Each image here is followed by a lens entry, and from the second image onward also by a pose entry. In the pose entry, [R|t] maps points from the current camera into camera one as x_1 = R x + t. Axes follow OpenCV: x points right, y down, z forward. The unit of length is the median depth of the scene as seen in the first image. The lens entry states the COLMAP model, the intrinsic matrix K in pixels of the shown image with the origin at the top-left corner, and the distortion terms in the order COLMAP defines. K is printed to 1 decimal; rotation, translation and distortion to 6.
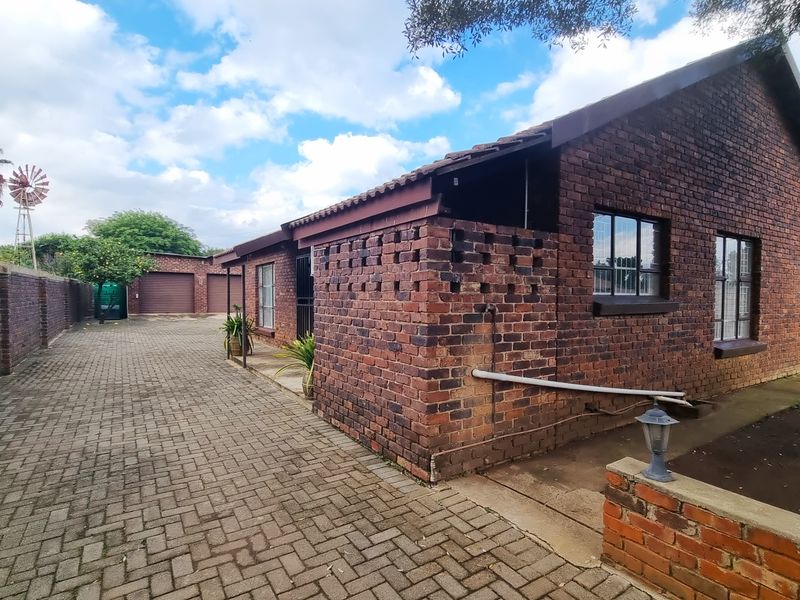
lens RADIAL K [[439.1, 0, 399.9], [0, 439.1, 302.2], [0, 0, 1]] dist [-0.007694, 0.005793]
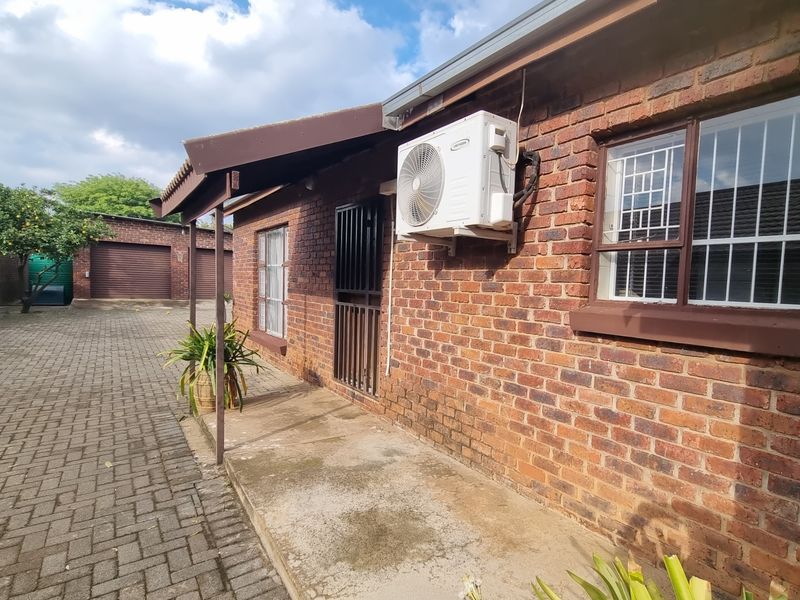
lens RADIAL K [[323.6, 0, 398.4], [0, 323.6, 296.5], [0, 0, 1]] dist [-0.001655, -0.000155]
pose [[0.995575, 0.023448, 0.091003, -0.138722], [-0.026986, 0.998919, 0.037840, -0.012106], [-0.090017, -0.040128, 0.995131, 0.438123]]
